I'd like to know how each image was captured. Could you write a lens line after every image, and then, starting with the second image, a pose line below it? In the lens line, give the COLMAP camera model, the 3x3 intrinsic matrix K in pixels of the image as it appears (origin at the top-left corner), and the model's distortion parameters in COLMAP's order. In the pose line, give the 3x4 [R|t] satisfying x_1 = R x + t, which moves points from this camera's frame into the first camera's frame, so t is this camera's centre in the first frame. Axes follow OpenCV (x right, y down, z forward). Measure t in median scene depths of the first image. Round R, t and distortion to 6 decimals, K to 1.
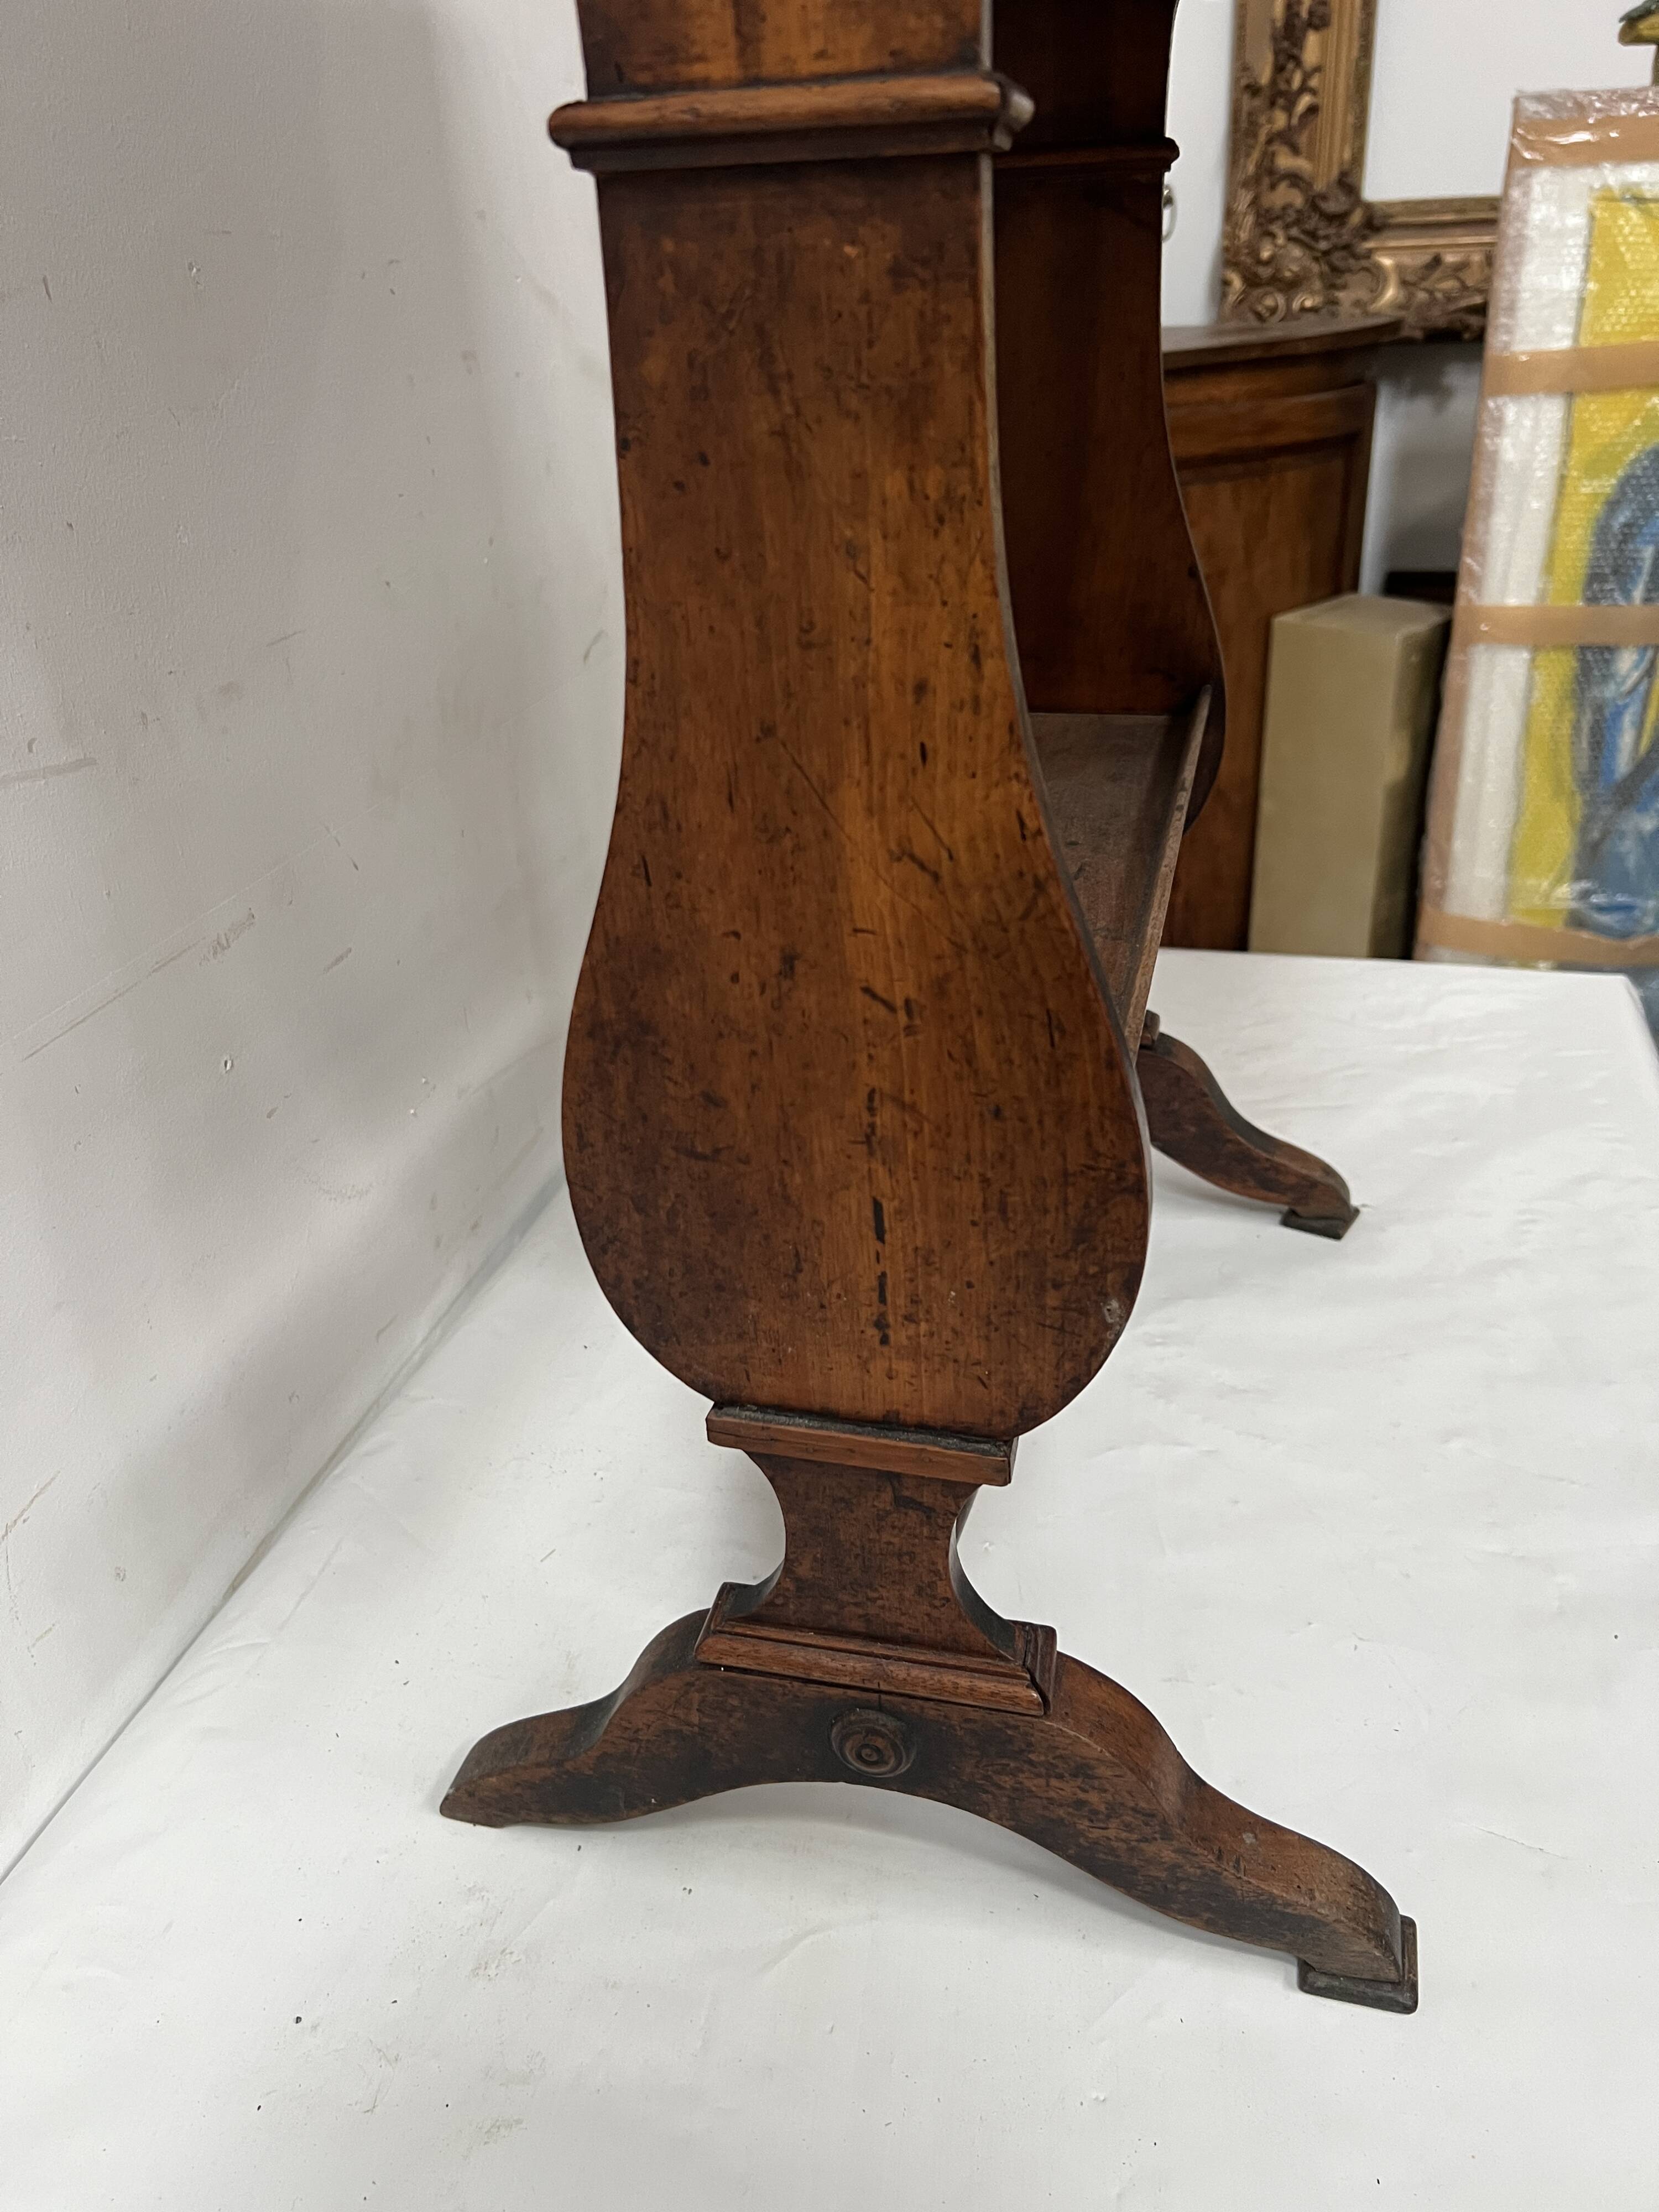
lens RADIAL K [[1667.7, 0, 832.1], [0, 1667.7, 1103.5], [0, 0, 1]] dist [0.008374, -0.000509]
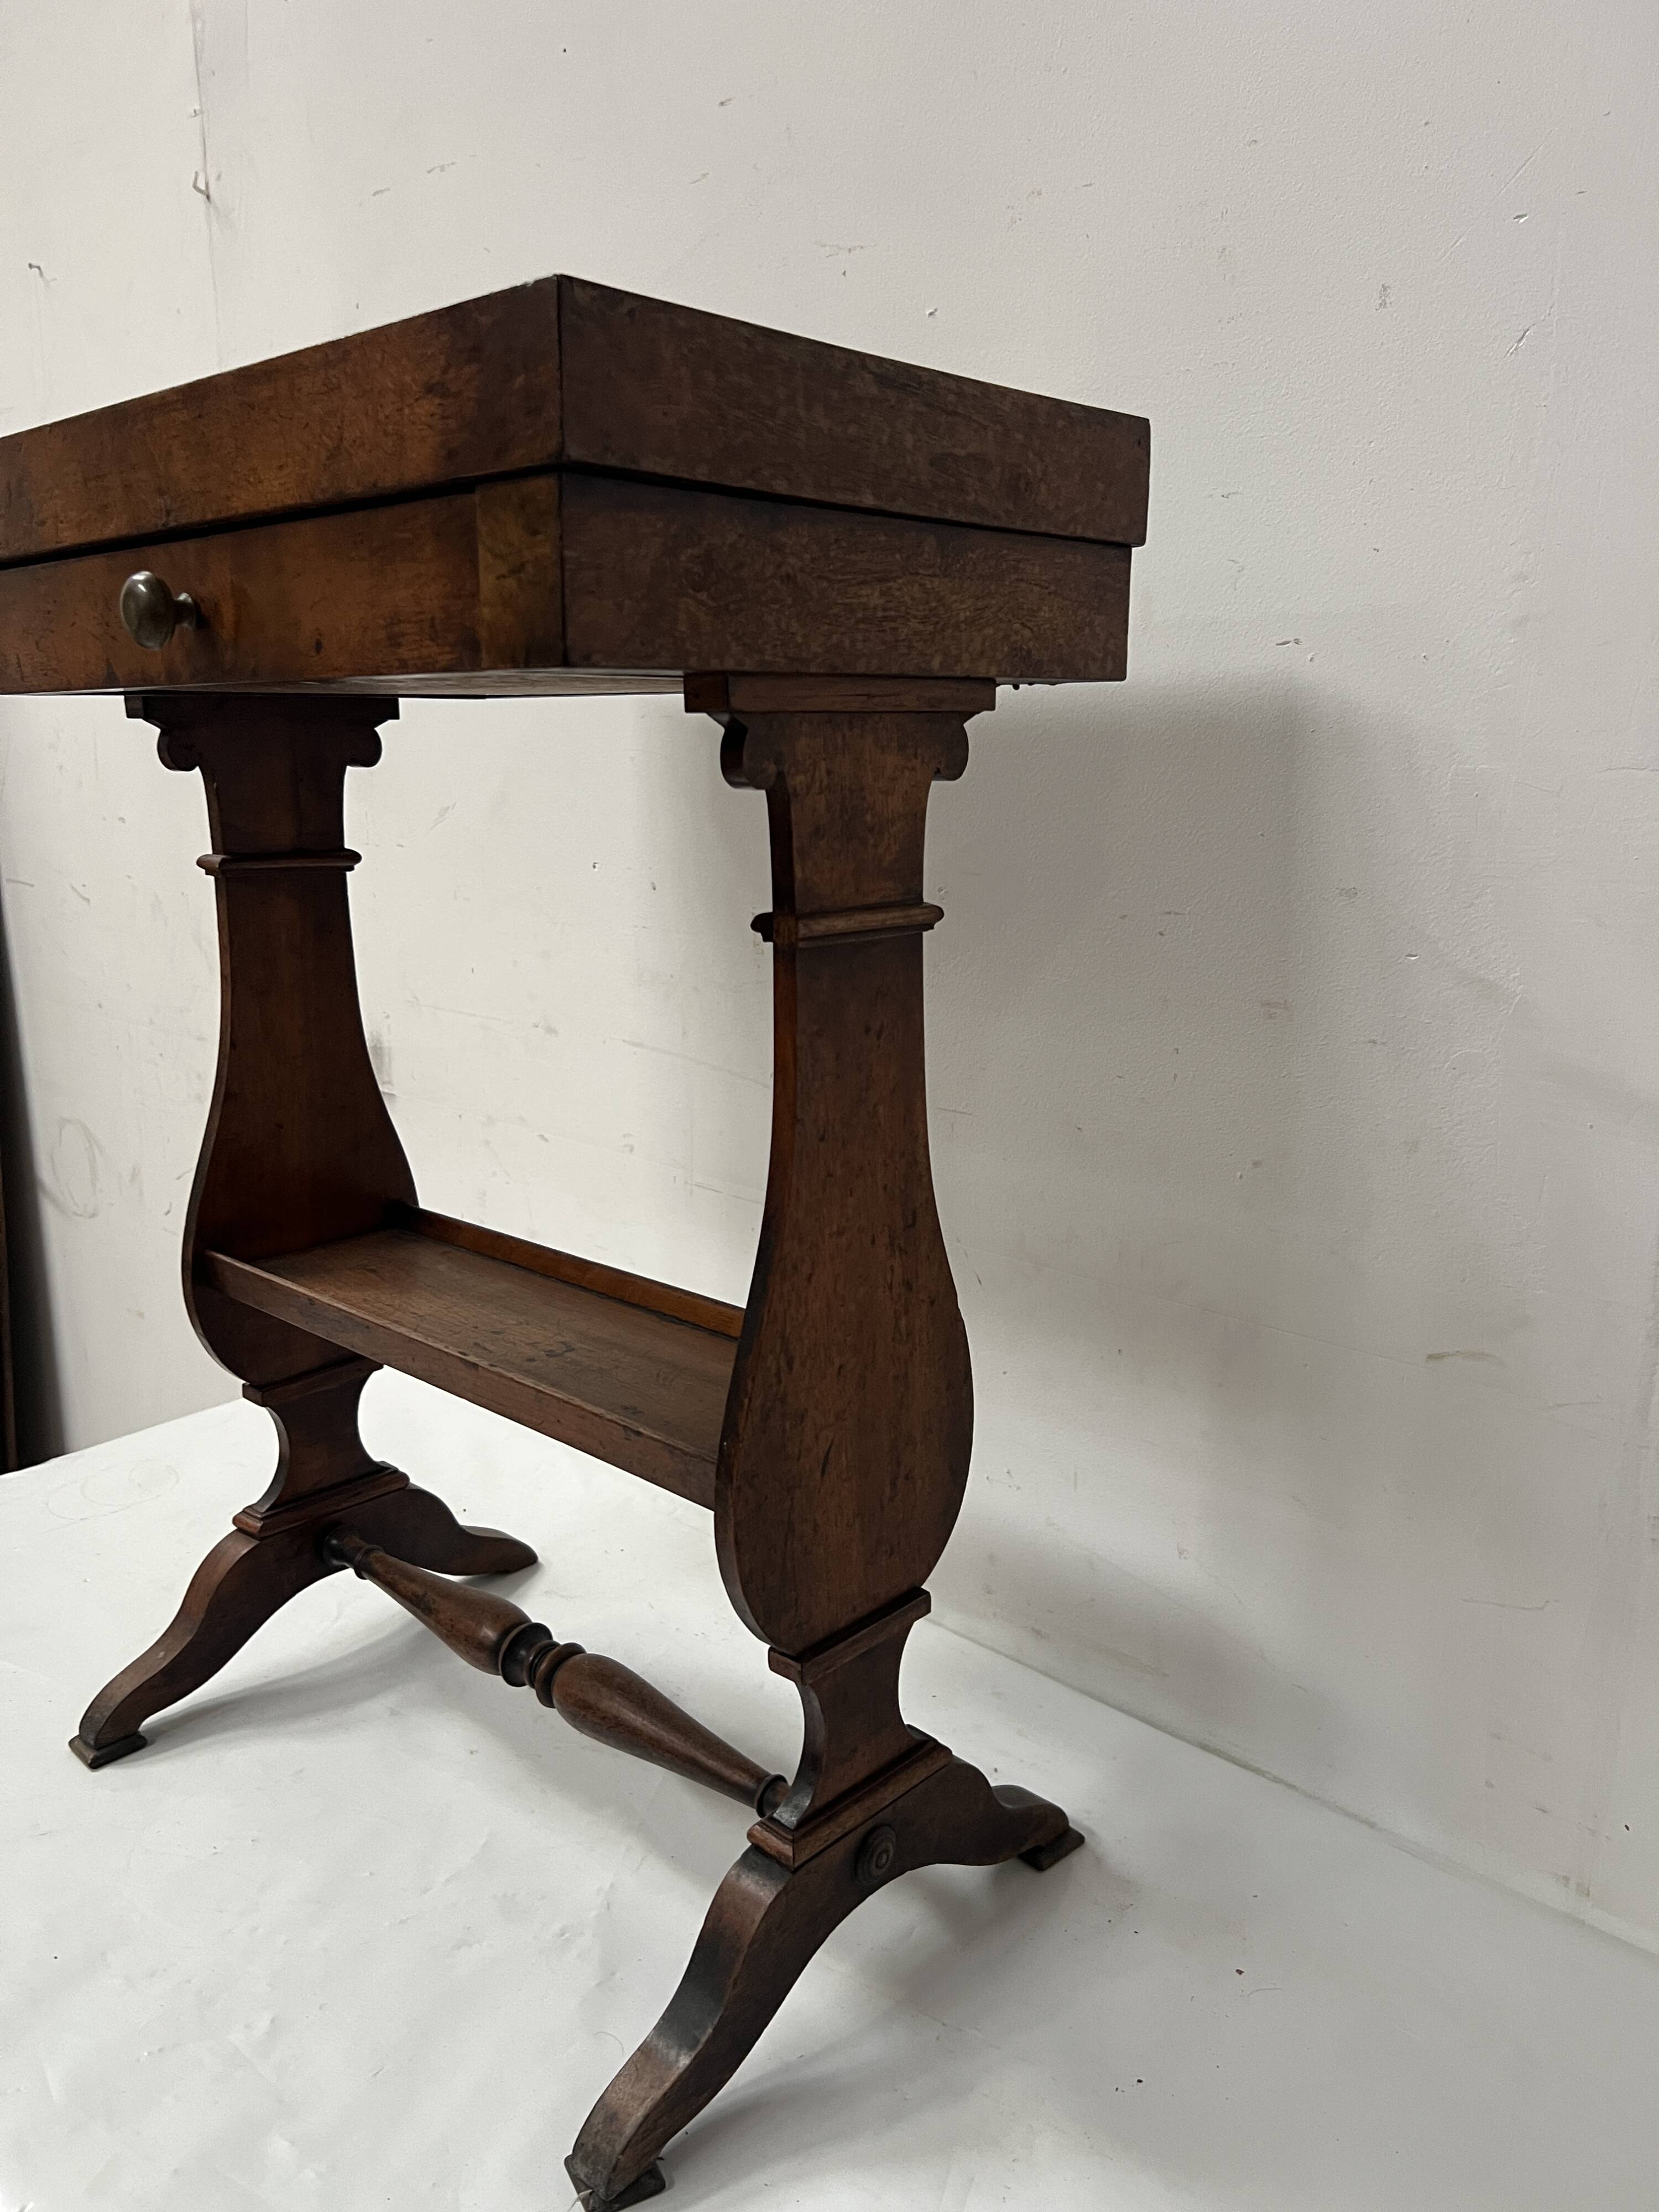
lens RADIAL K [[1668.7, 0, 815.5], [0, 1668.7, 1111.0], [0, 0, 1]] dist [0.060773, -0.083729]
pose [[-0.483089, 0.242469, -0.841329, 1.434549], [-0.386879, 0.802889, 0.453535, -1.301664], [0.785461, 0.544590, -0.294061, 1.907072]]
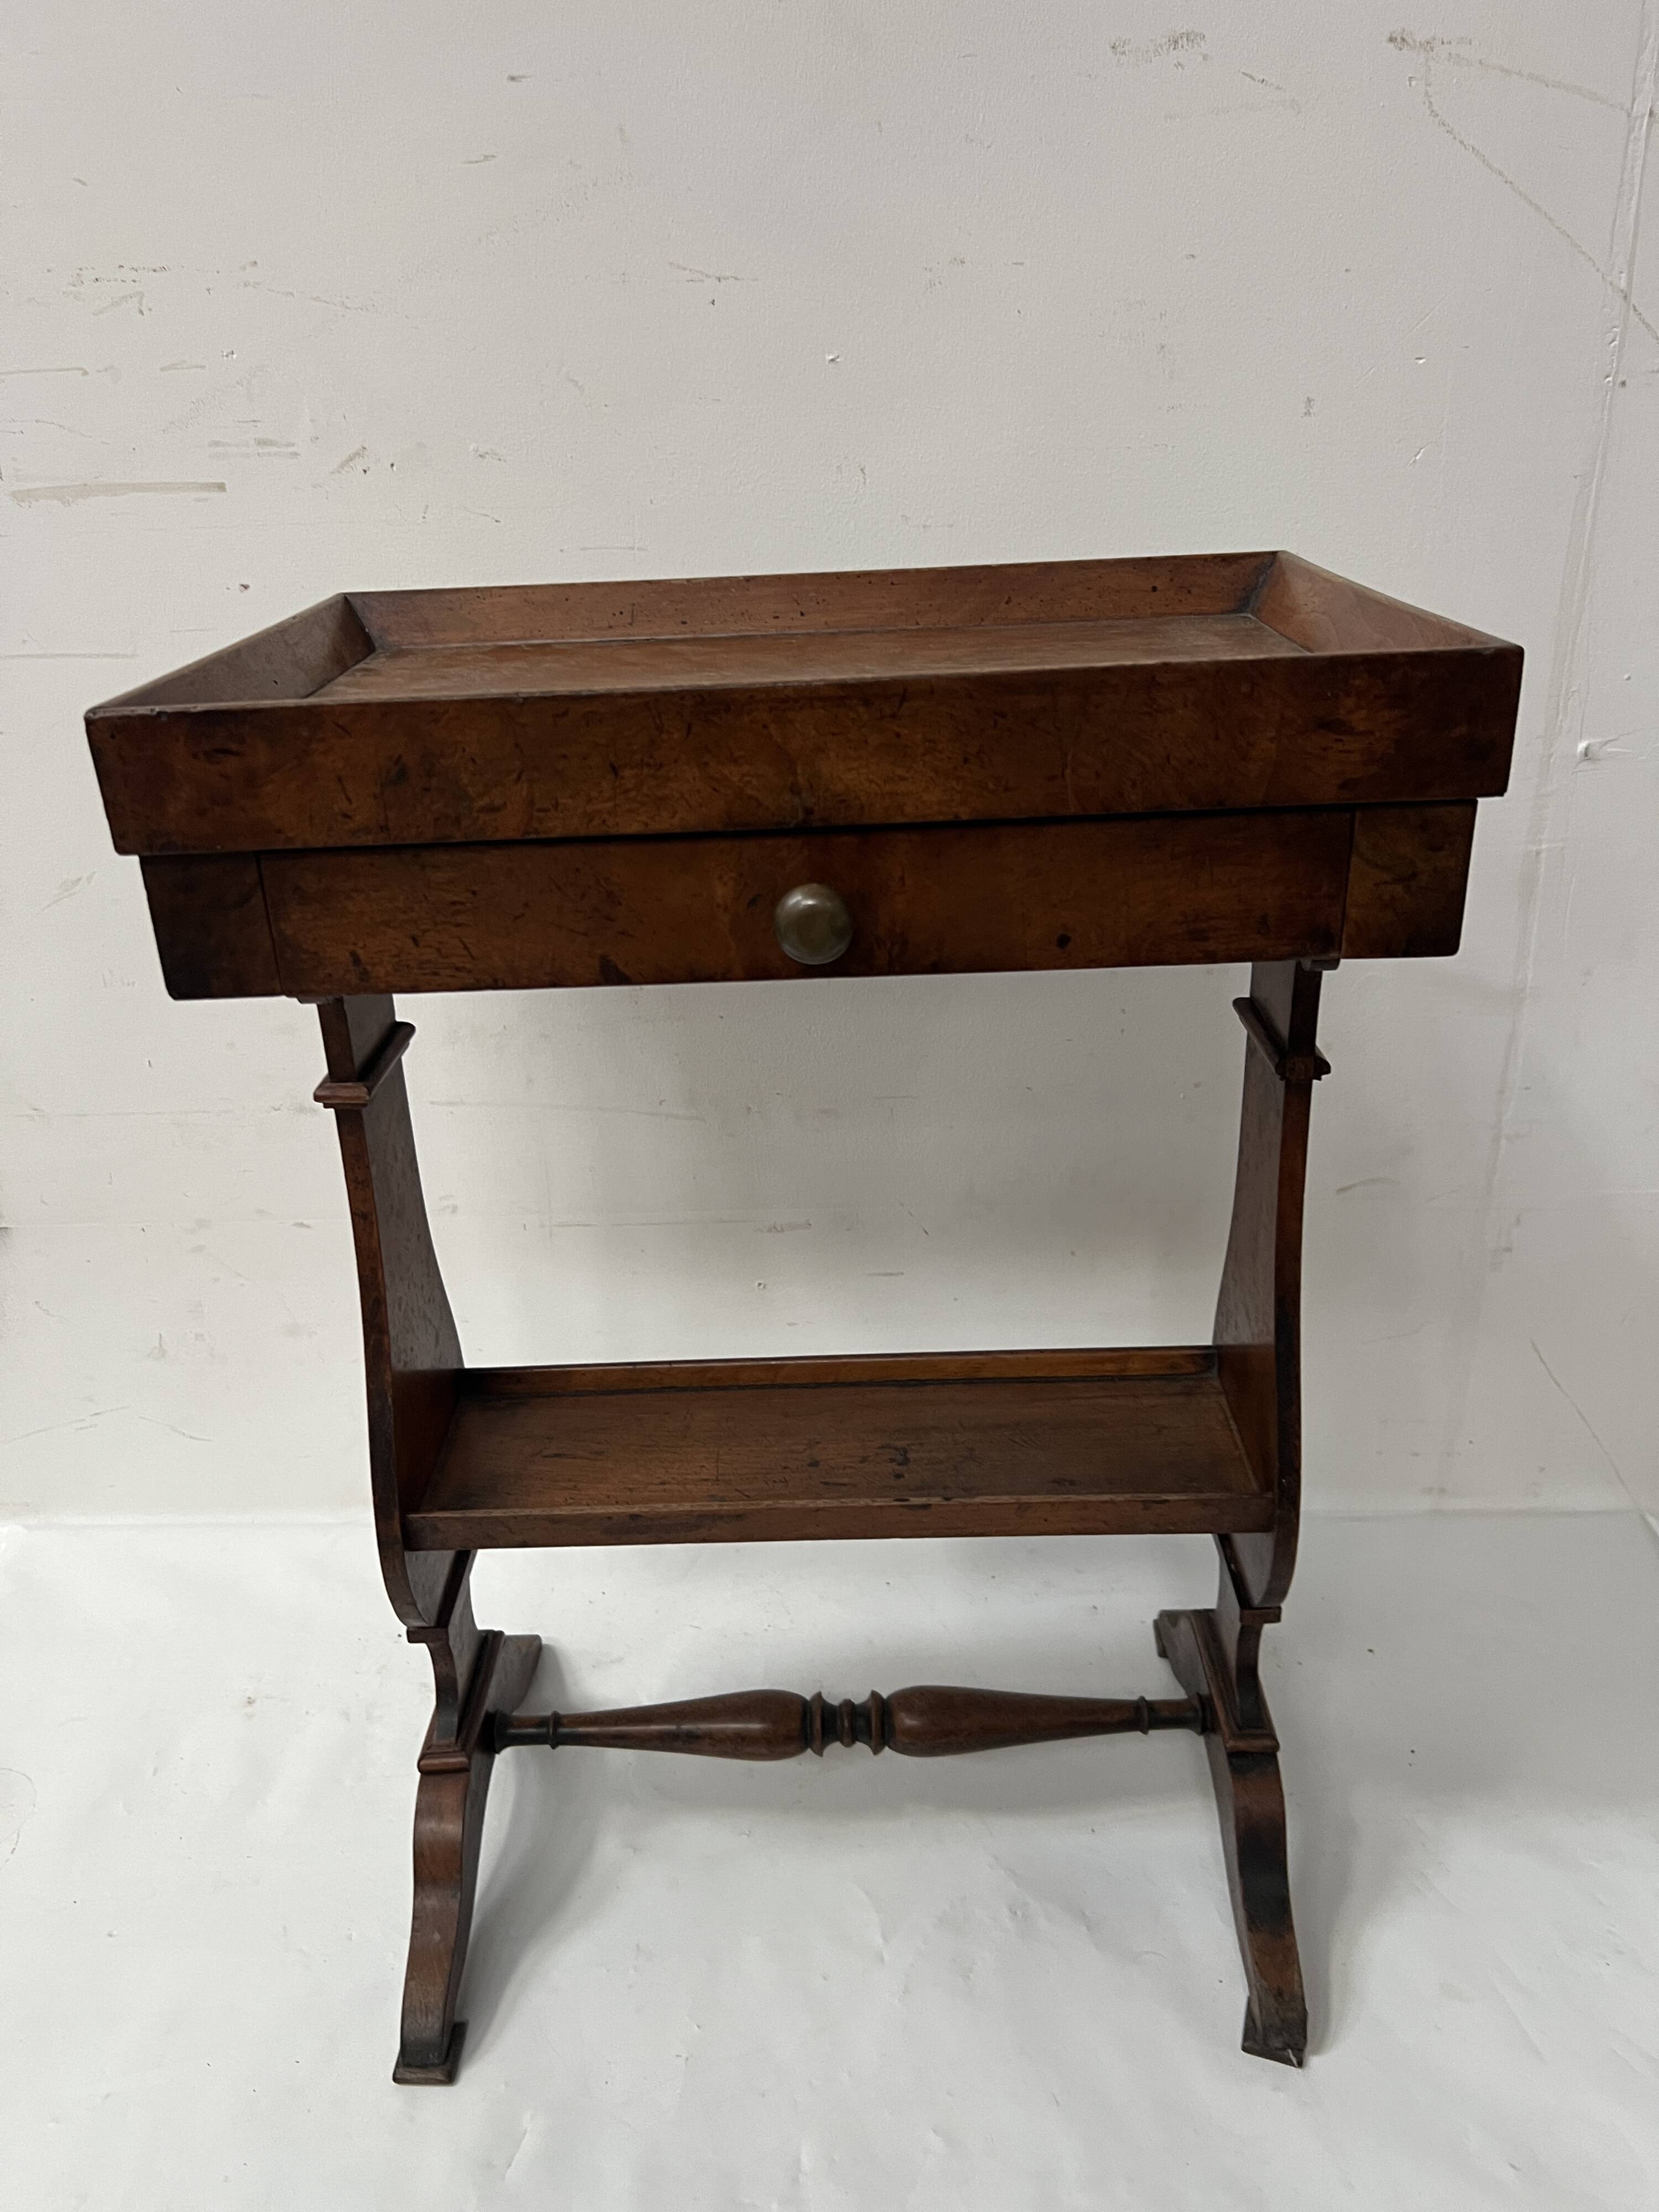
lens RADIAL K [[1663.2, 0, 811.6], [0, 1663.2, 1096.1], [0, 0, 1]] dist [0.052244, -0.072515]
pose [[0.234462, 0.427325, -0.873167, 1.567116], [-0.433516, 0.849908, 0.299535, -1.051707], [0.870110, 0.308302, 0.384524, 0.408125]]
